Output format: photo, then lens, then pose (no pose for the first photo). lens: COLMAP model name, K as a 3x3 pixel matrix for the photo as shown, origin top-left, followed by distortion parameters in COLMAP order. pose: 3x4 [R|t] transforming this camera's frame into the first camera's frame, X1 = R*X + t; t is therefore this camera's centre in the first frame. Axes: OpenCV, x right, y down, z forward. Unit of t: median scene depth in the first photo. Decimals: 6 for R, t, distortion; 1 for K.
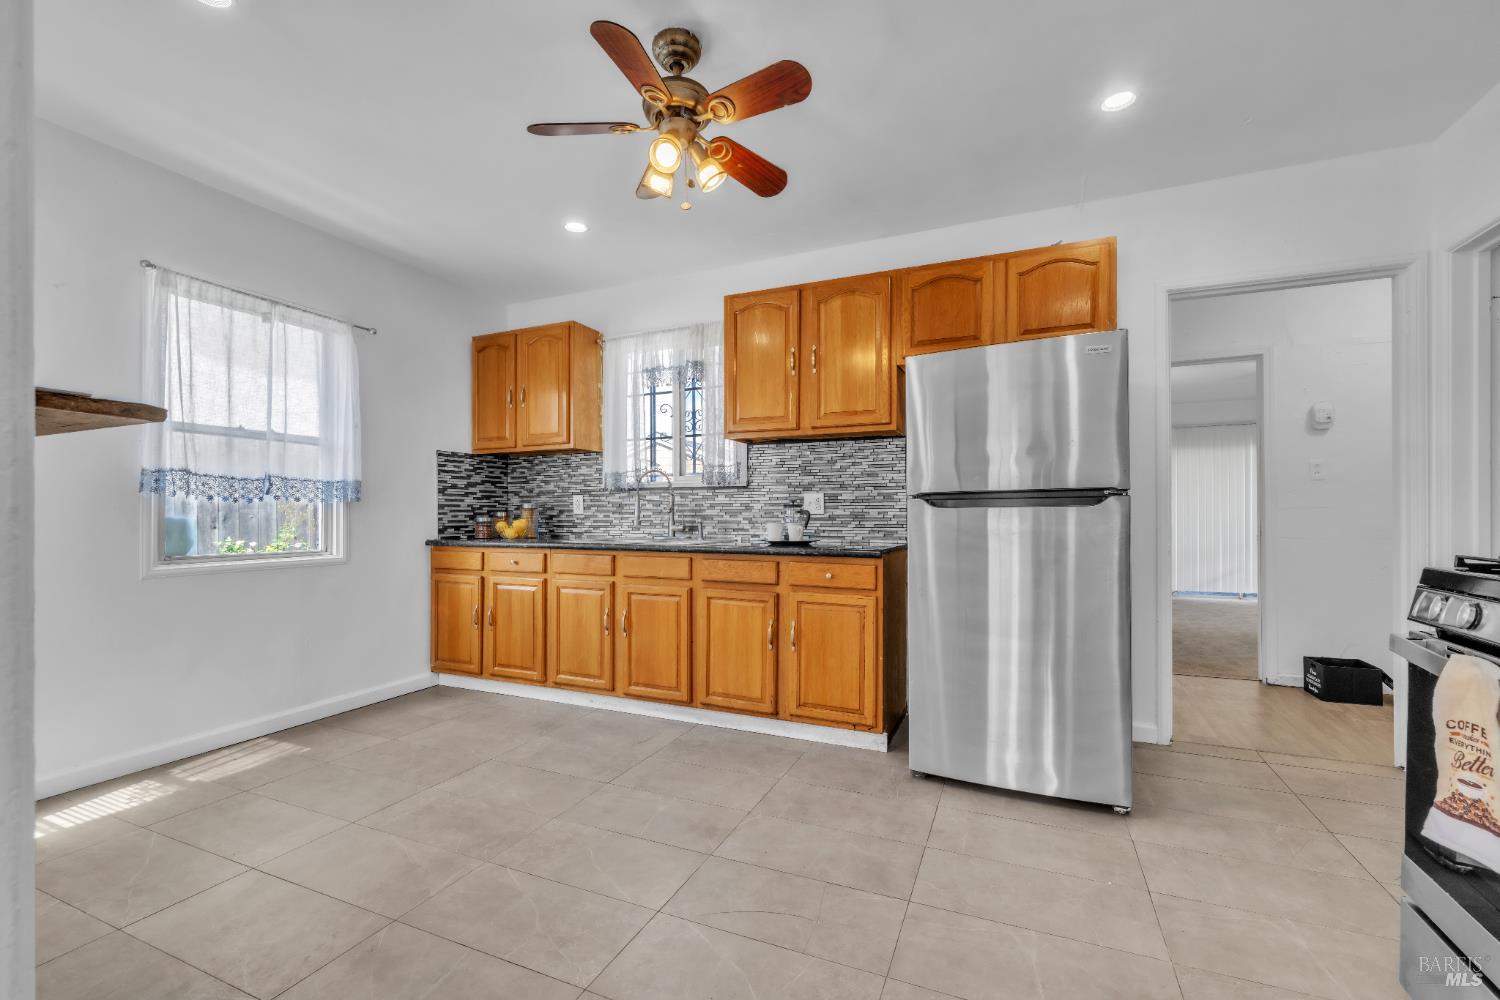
lens RADIAL K [[602.3, 0, 750.0], [0, 602.3, 500.0], [0, 0, 1]] dist [-0.000726, -0.000015]
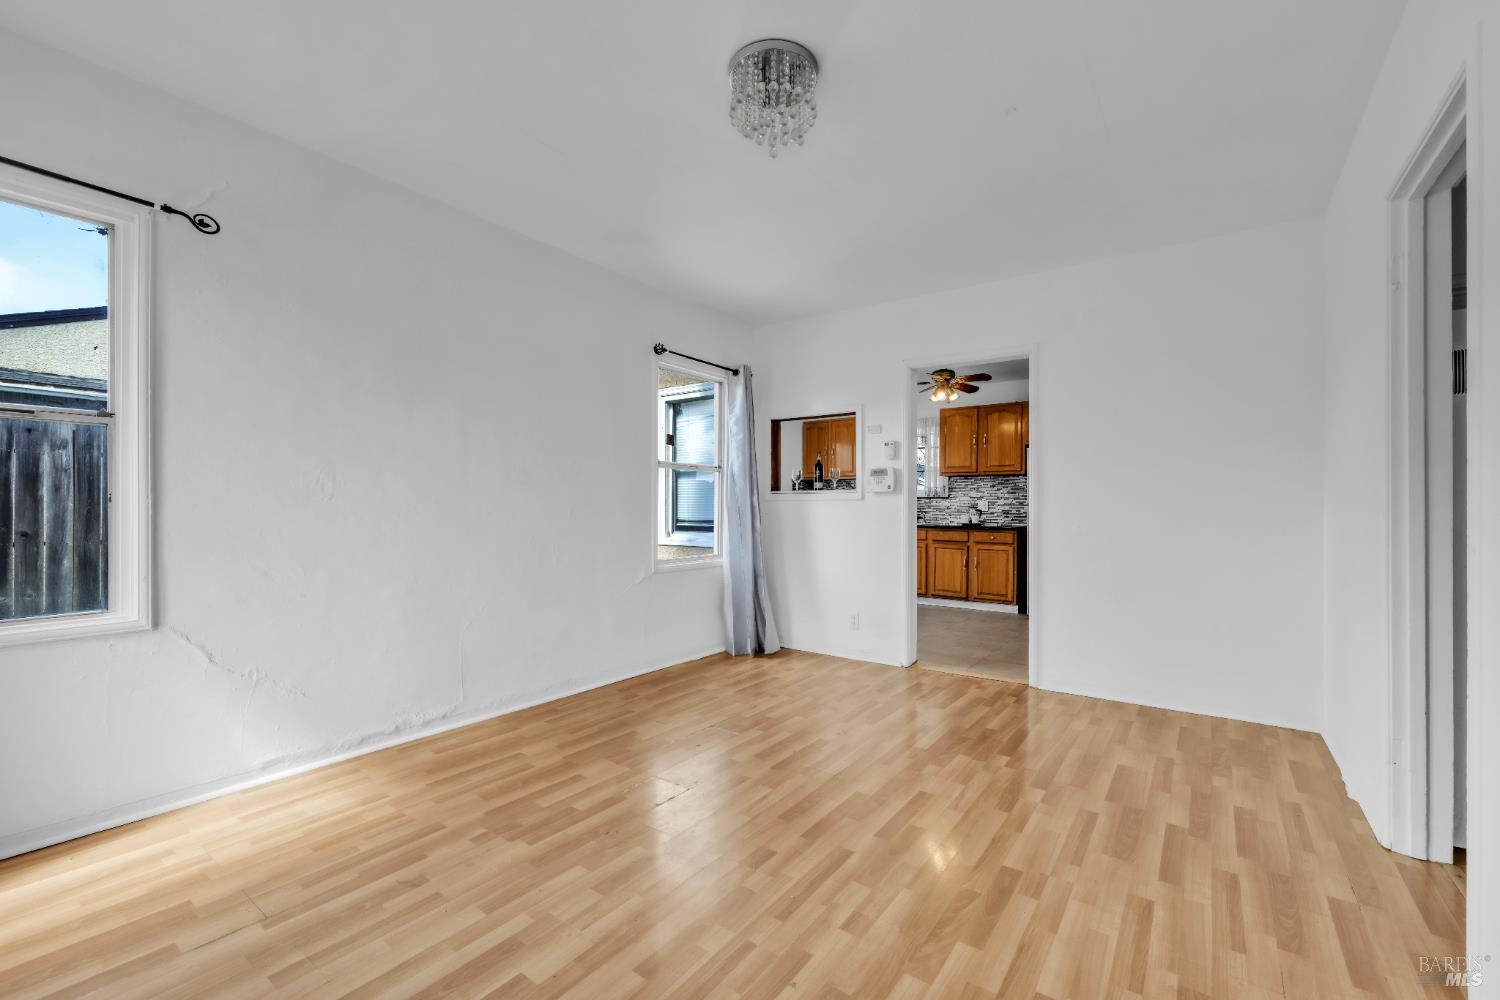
lens RADIAL K [[625.8, 0, 750.0], [0, 625.8, 500.0], [0, 0, 1]] dist [-0.006292, 0.000221]
pose [[0.978708, 0.006277, -0.205162, -0.267991], [-0.004867, 0.999961, 0.007375, -0.030193], [0.205201, -0.006220, 0.978700, -1.434953]]
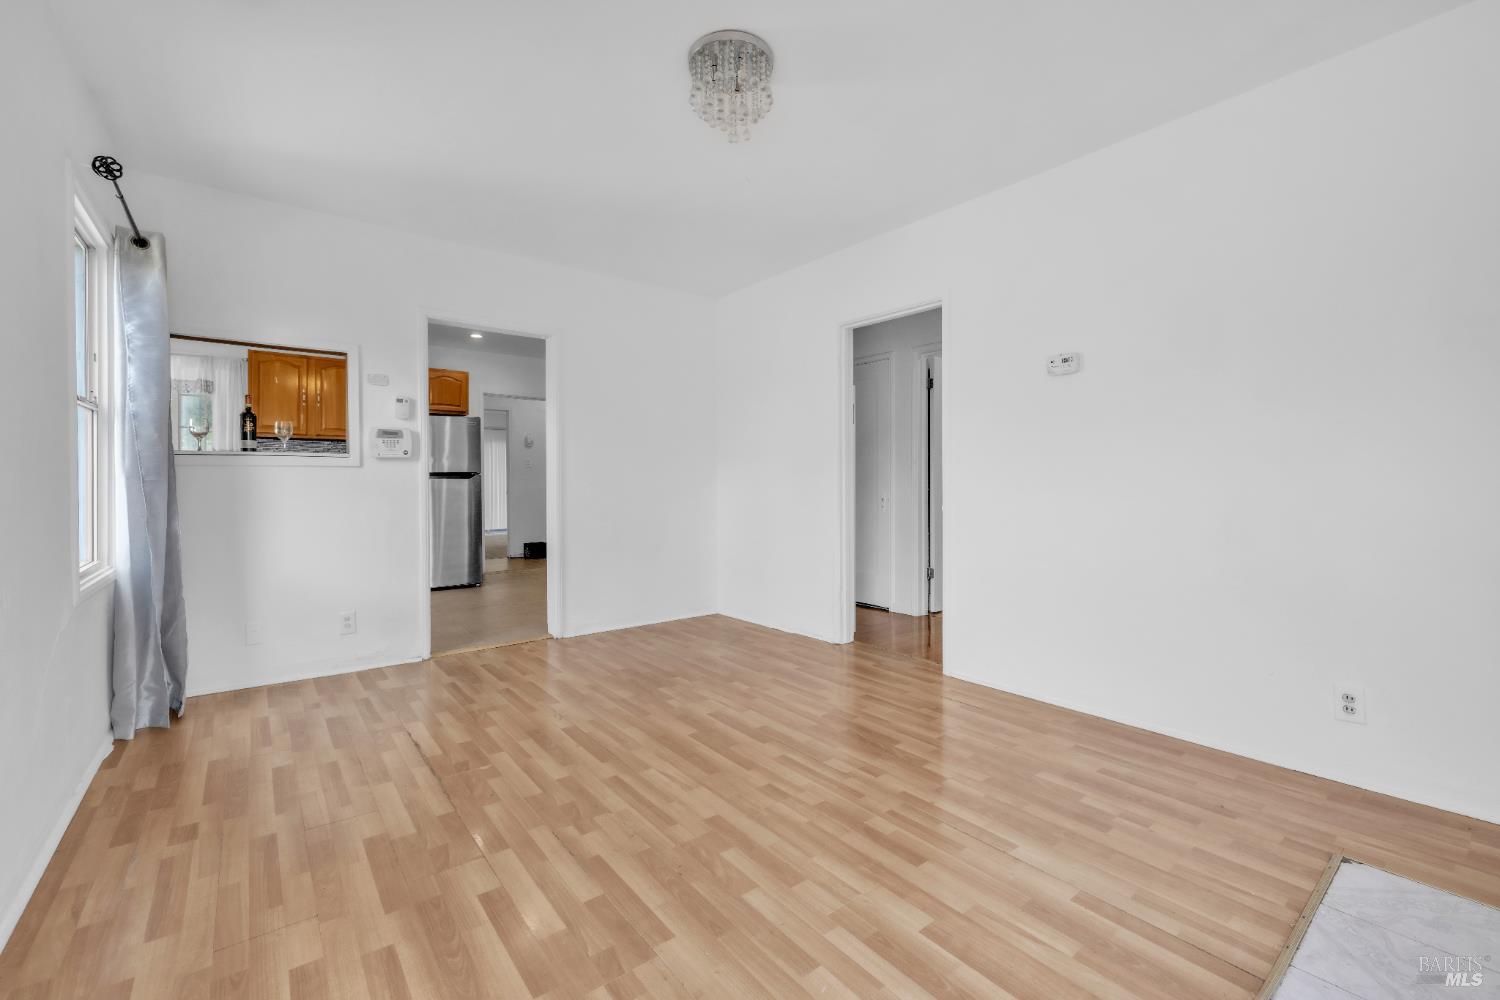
lens RADIAL K [[628.1, 0, 755.0], [0, 628.1, 487.7], [0, 0, 1]] dist [-0.001546, 0.000153]
pose [[0.473094, -0.013012, 0.880916, -0.972841], [-0.018042, 0.999538, 0.024453, -0.024370], [-0.880827, -0.027462, 0.472641, -1.140556]]
